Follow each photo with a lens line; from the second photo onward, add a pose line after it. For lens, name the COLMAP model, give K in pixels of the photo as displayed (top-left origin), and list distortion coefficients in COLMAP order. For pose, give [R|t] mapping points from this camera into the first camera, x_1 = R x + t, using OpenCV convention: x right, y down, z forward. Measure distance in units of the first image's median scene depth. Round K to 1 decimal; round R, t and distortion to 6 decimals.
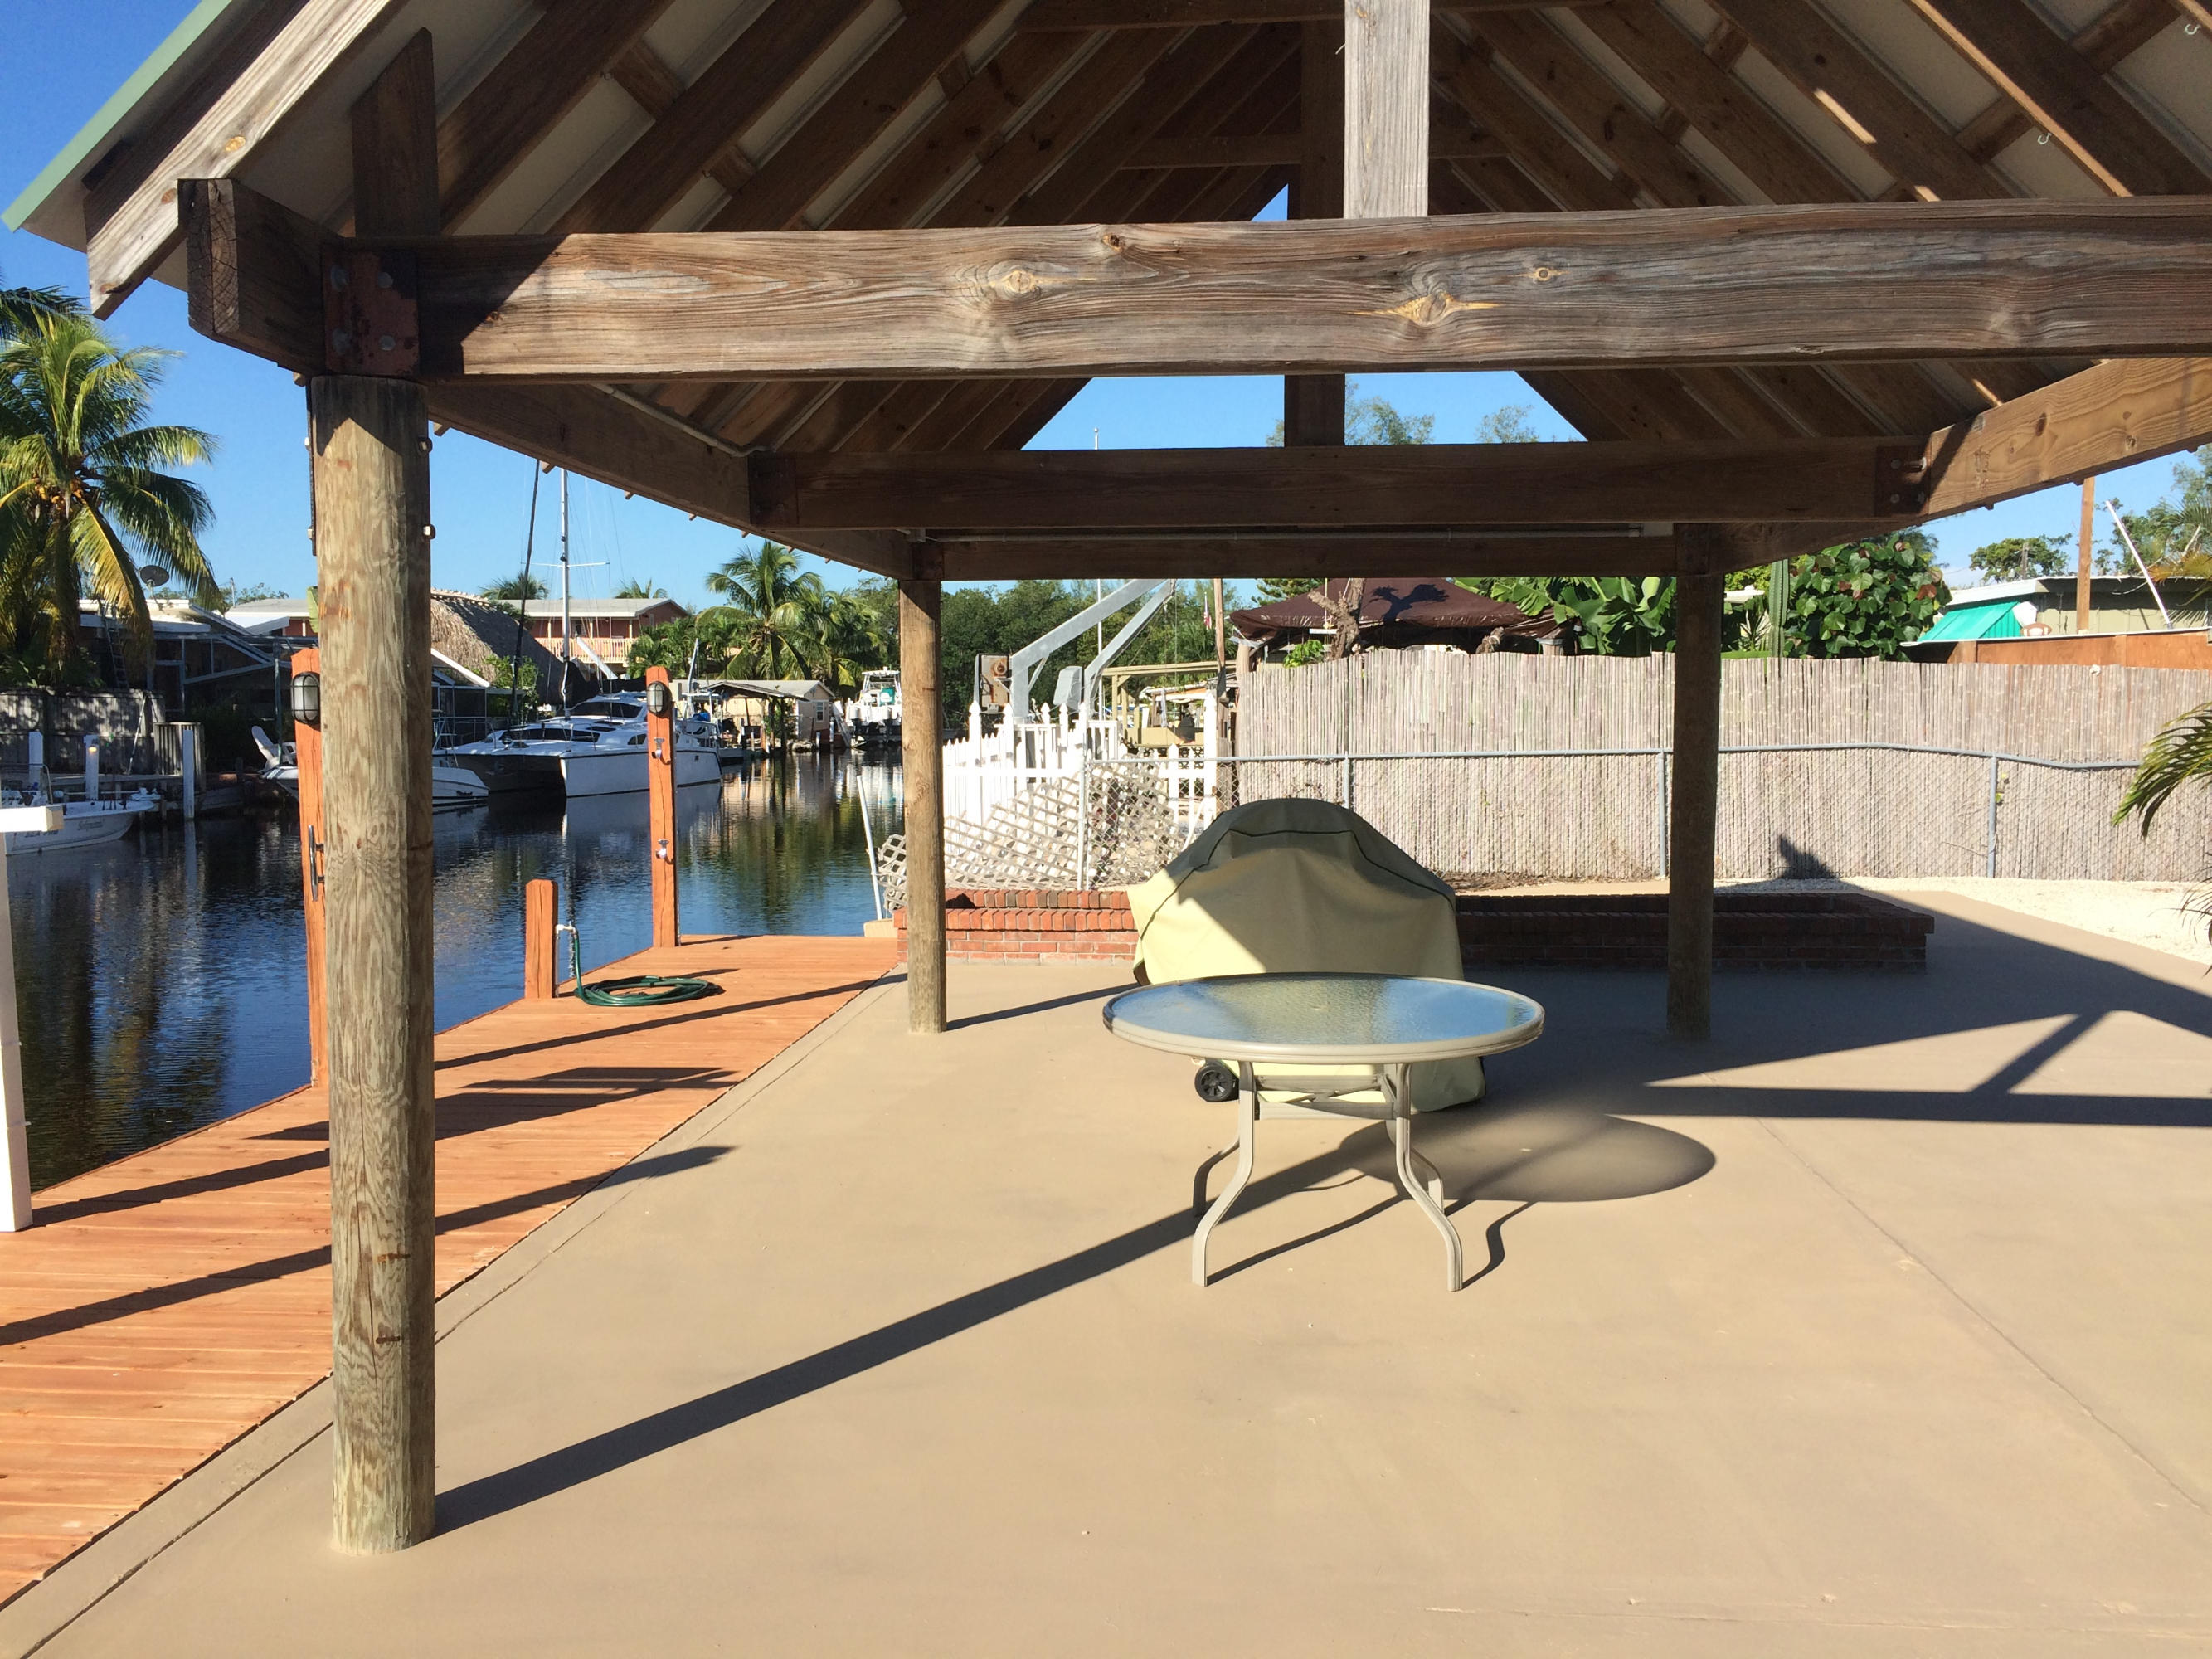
lens RADIAL K [[1875.6, 0, 1107.9], [0, 1875.6, 819.6], [0, 0, 1]] dist [0.064150, -0.049326]
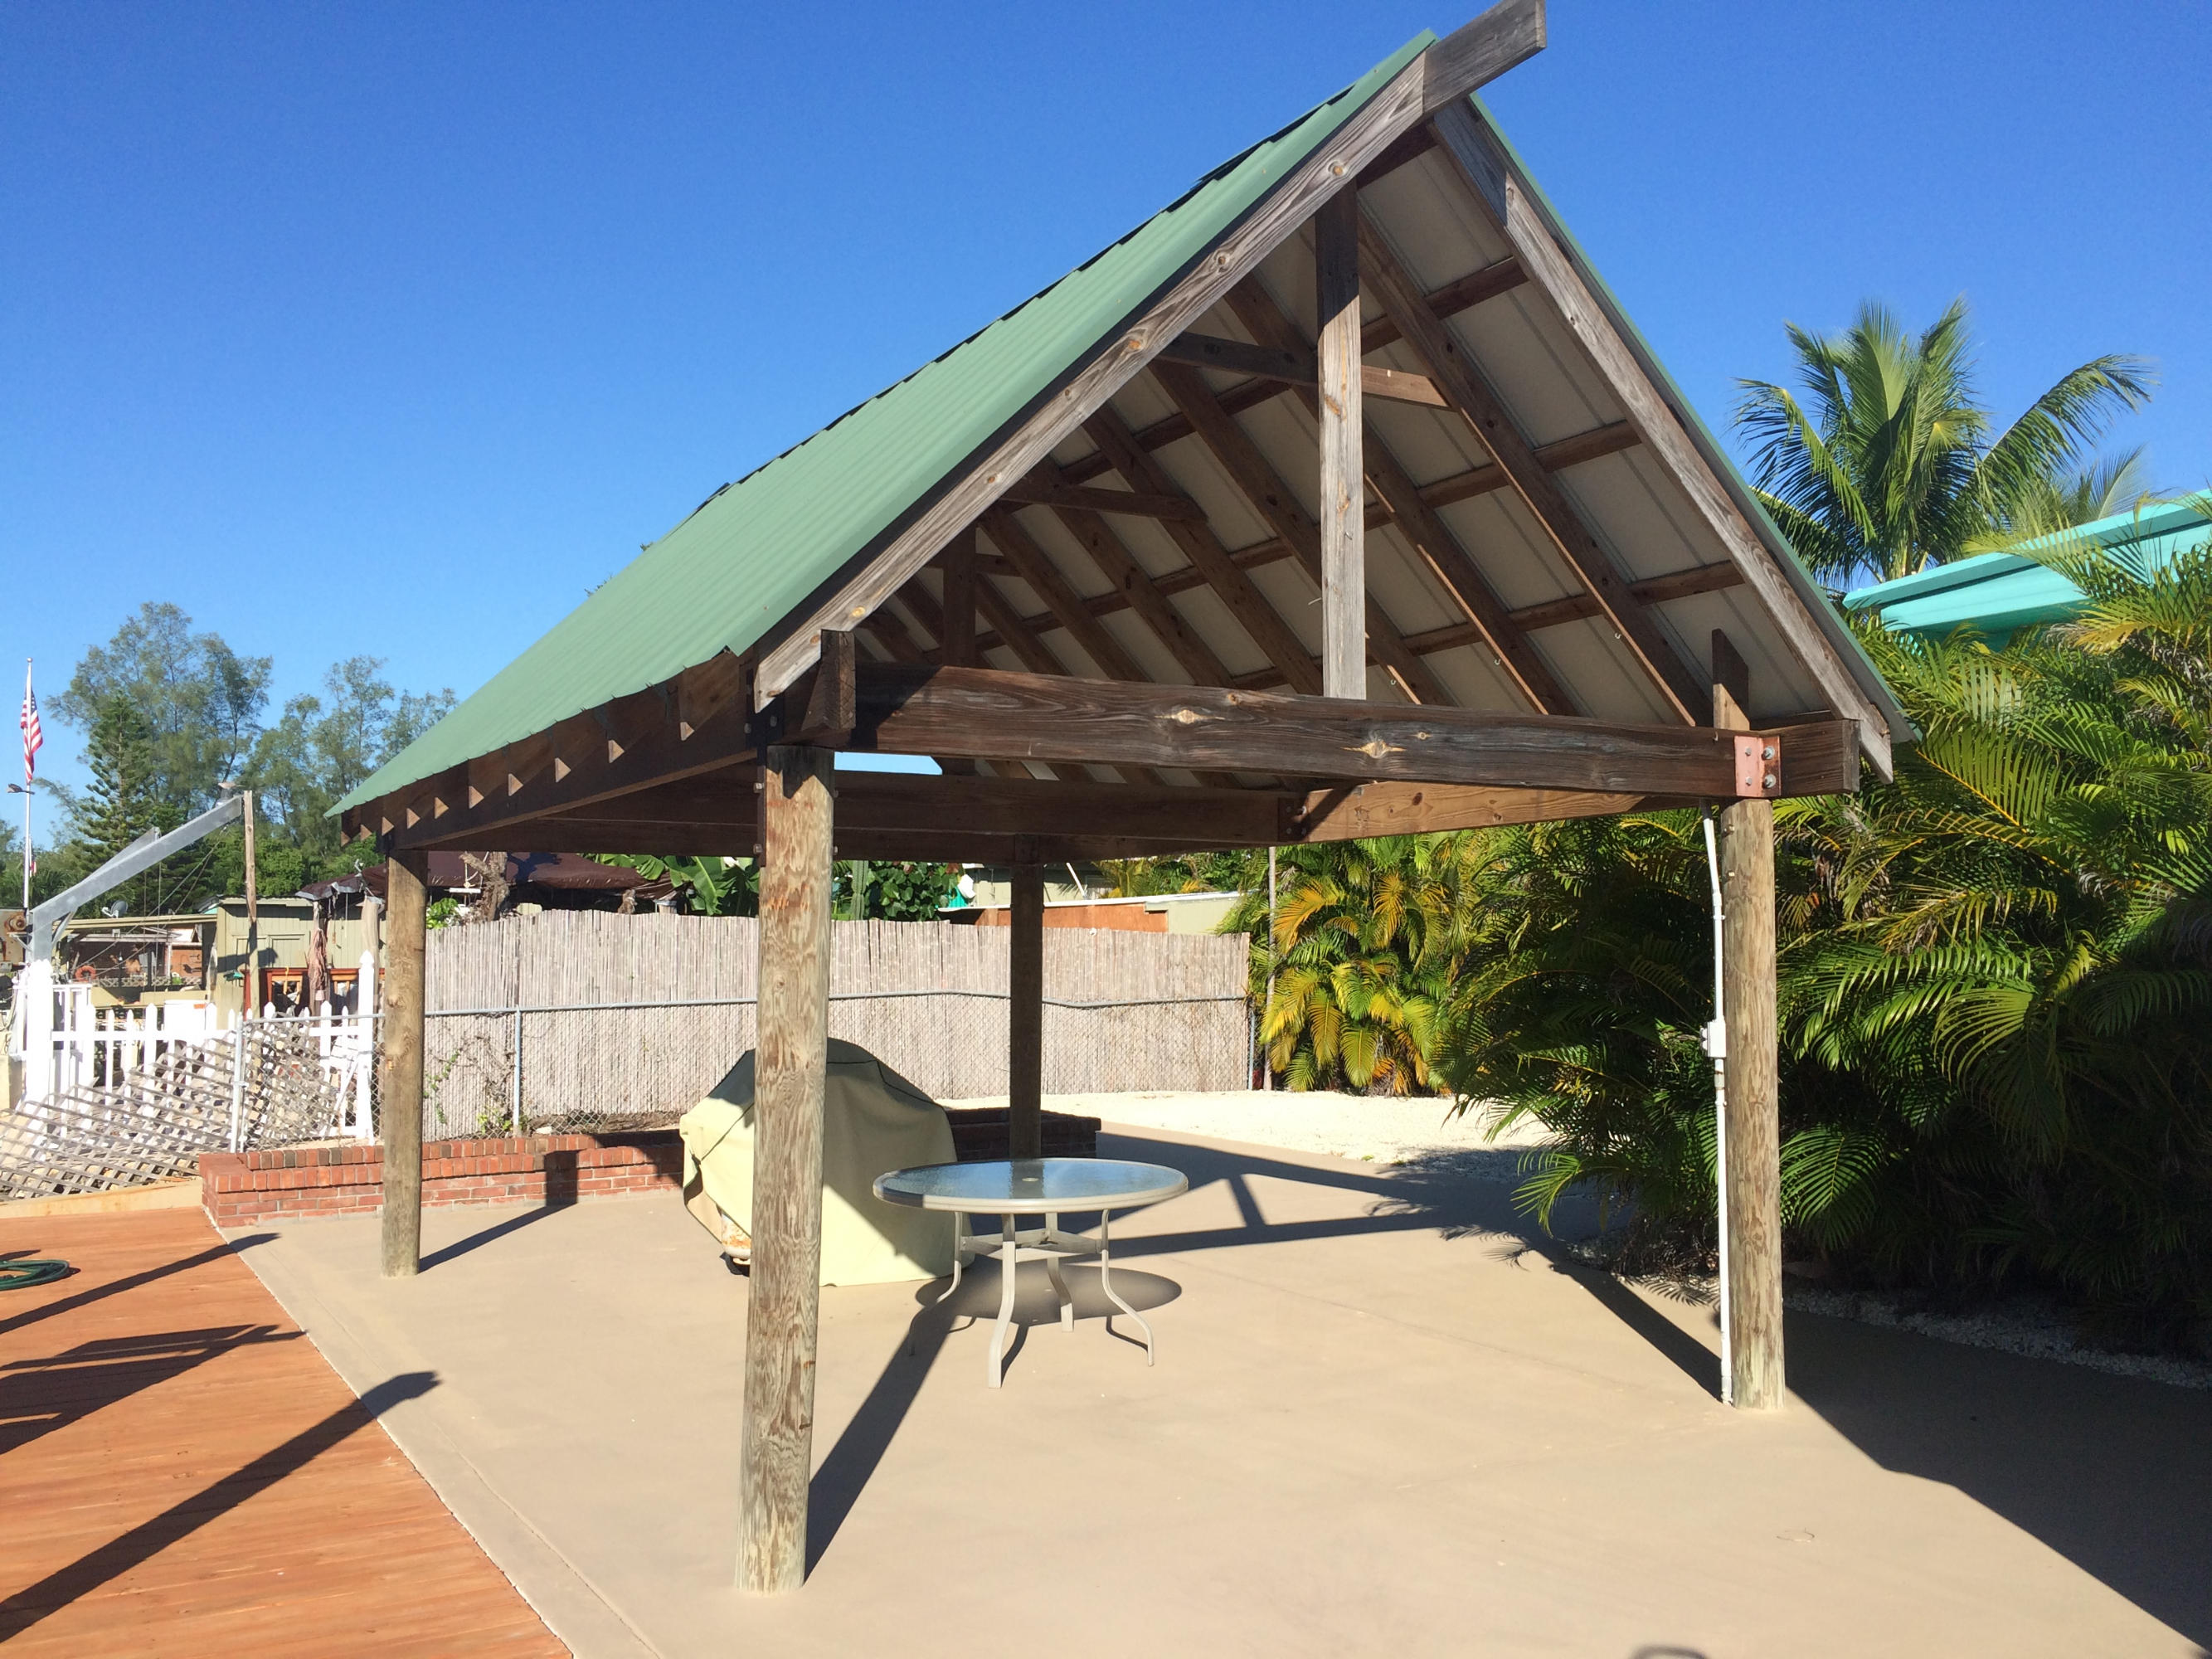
lens RADIAL K [[1875.6, 0, 1101.5], [0, 1875.6, 825.3], [0, 0, 1]] dist [0.064150, -0.049326]
pose [[0.818350, 0.036368, 0.573569, -0.574289], [0.038880, 0.992206, -0.118386, 0.005280], [-0.573404, 0.119182, 0.810558, -0.170090]]
